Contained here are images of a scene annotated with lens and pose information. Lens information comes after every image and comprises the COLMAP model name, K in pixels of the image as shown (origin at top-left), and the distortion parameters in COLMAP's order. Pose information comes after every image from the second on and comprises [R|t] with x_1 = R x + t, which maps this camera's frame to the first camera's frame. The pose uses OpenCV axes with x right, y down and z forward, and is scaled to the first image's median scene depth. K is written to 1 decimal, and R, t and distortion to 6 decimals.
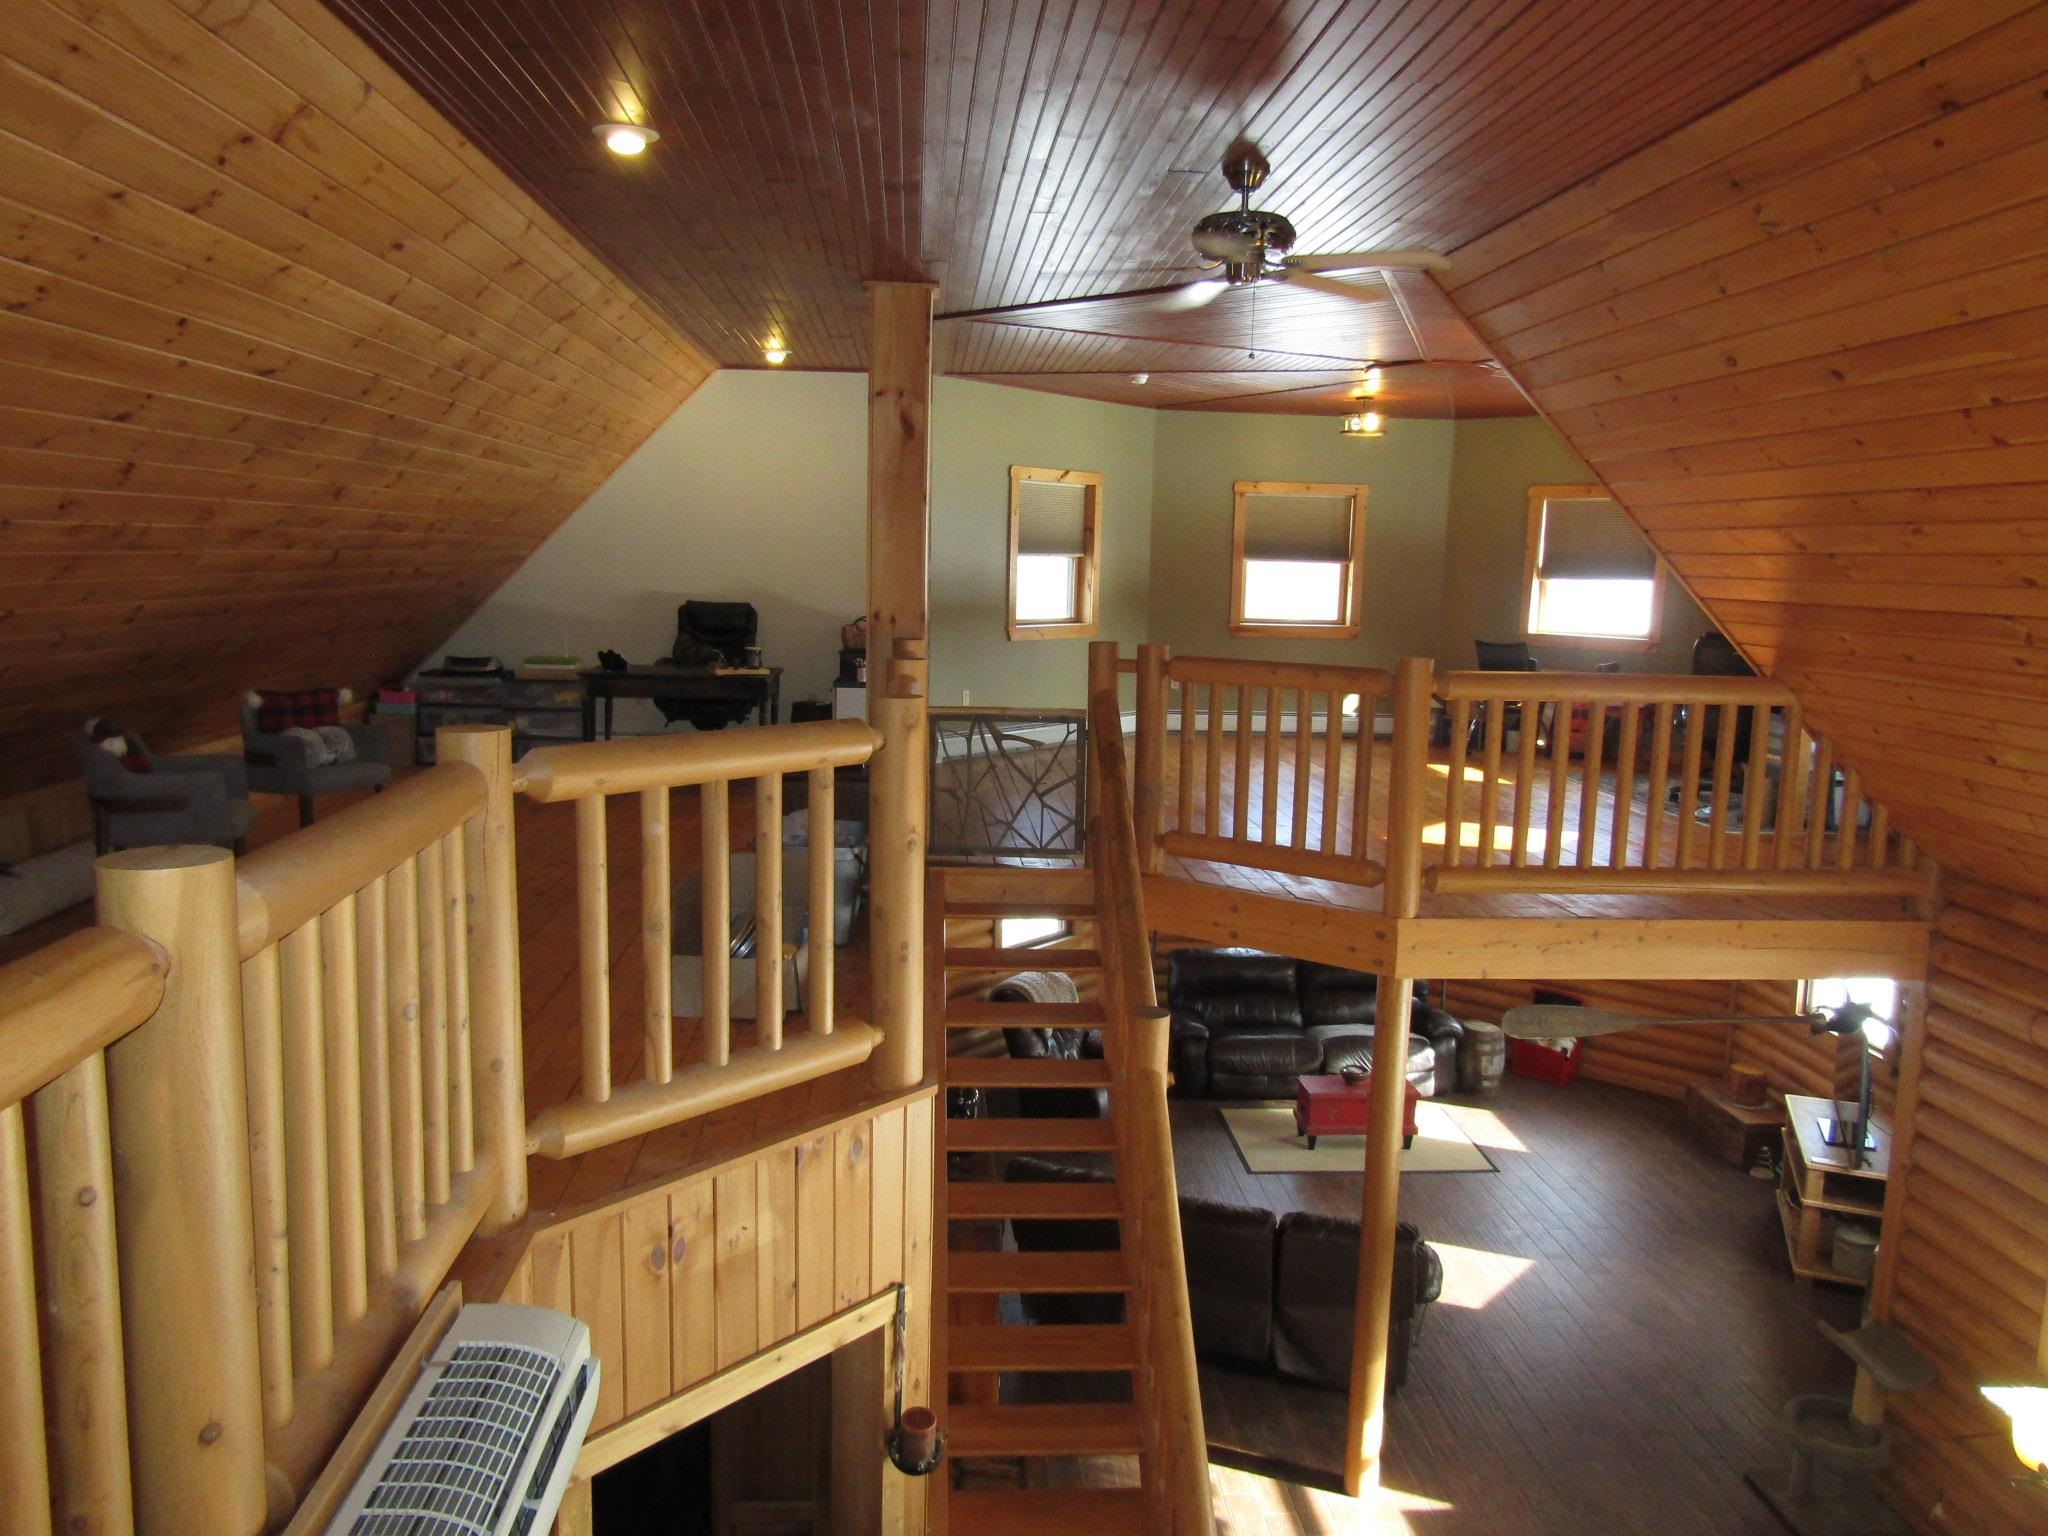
lens RADIAL K [[1451.0, 0, 1034.5], [0, 1451.0, 767.6], [0, 0, 1]] dist [-0.019213, 0.007824]
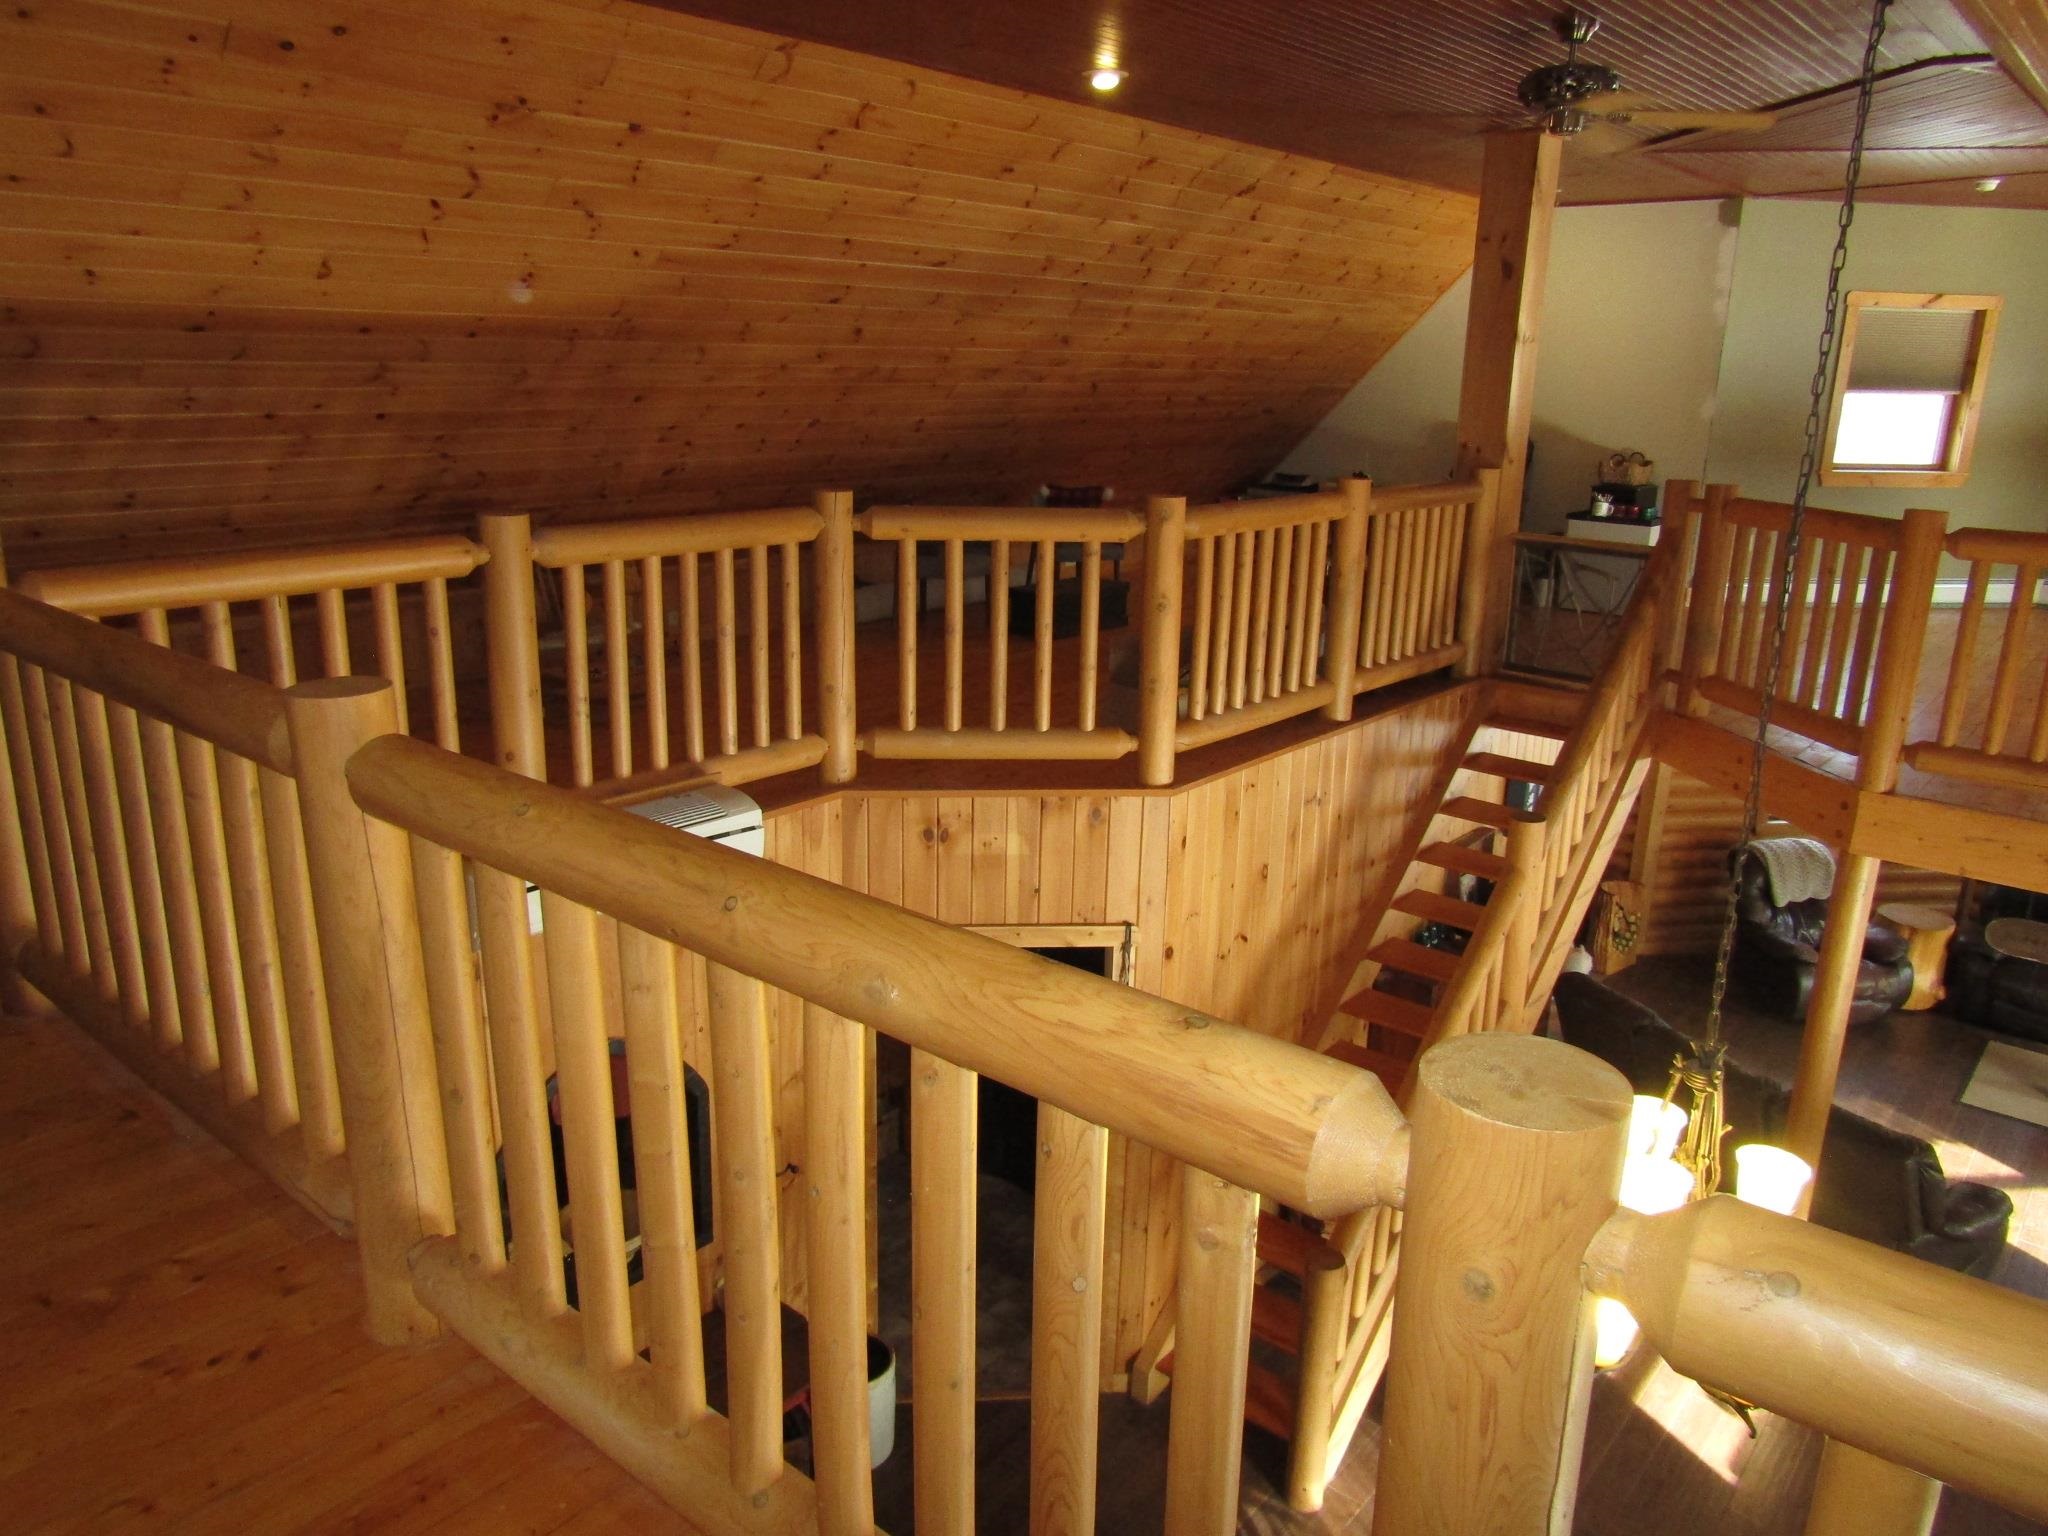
lens RADIAL K [[1451.0, 0, 1025.7], [0, 1451.0, 773.9], [0, 0, 1]] dist [-0.019213, 0.007824]
pose [[0.713357, 0.184303, -0.676131, 0.438310], [-0.105166, 0.982026, 0.156729, 0.004027], [0.692865, -0.040698, 0.719918, -0.039849]]
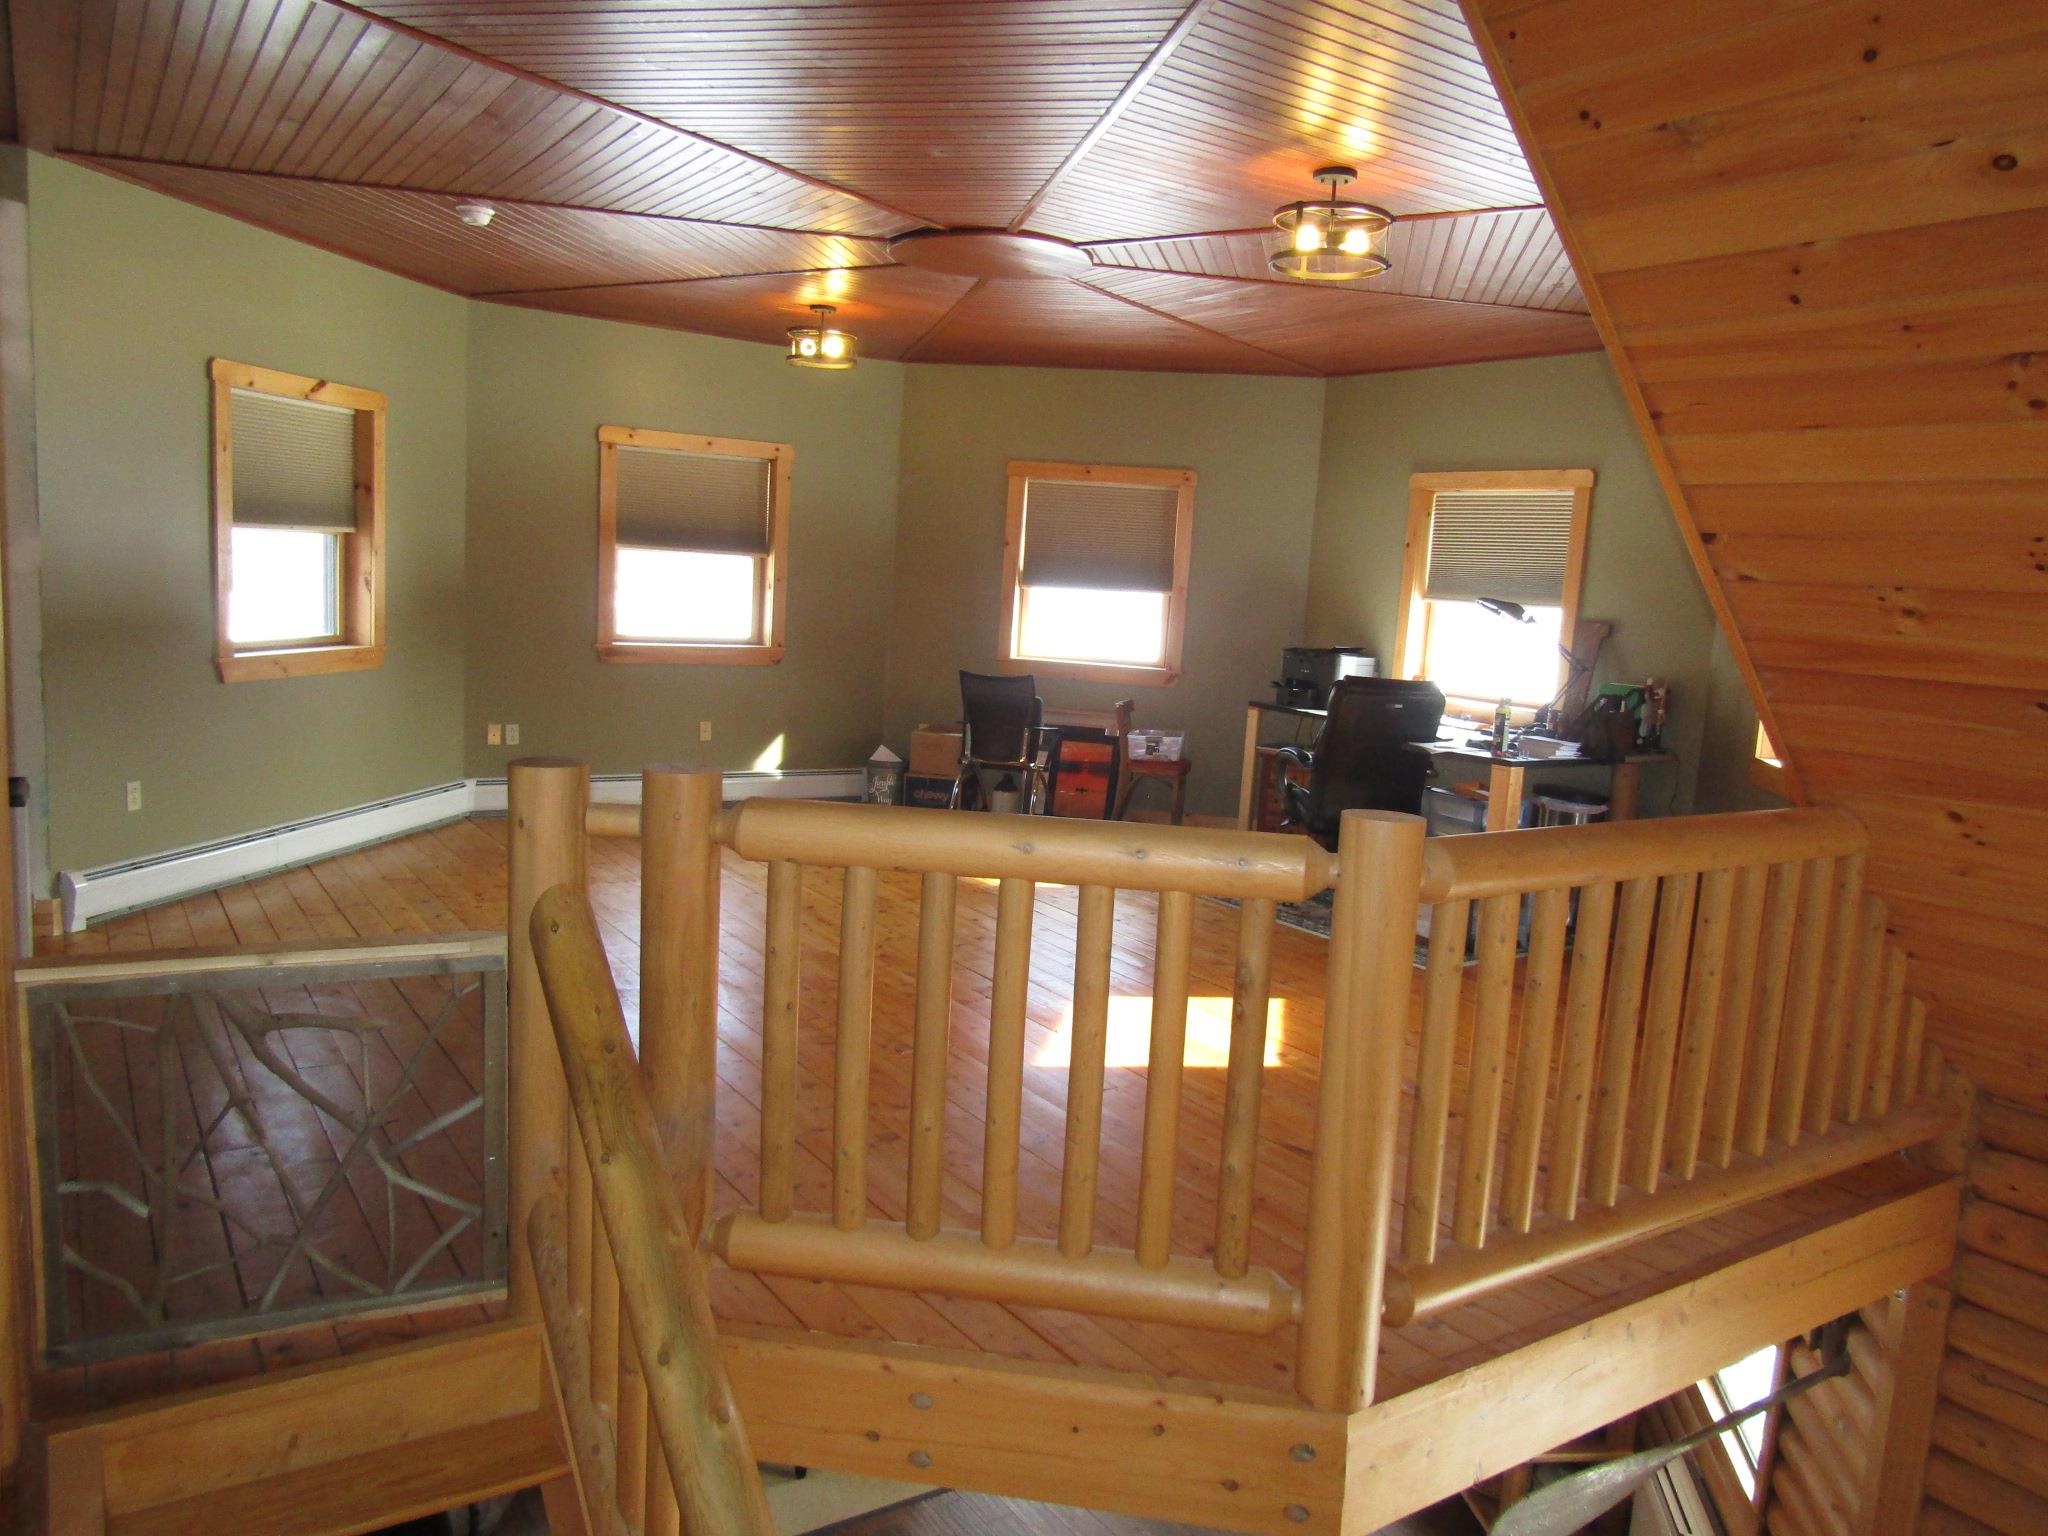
lens RADIAL K [[1451.0, 0, 1027.9], [0, 1451.0, 772.8], [0, 0, 1]] dist [-0.019213, 0.007824]
pose [[0.871391, -0.039567, 0.488992, -0.031131], [0.032645, 0.999210, 0.022677, -0.088346], [-0.489502, -0.003797, 0.871994, 0.597748]]
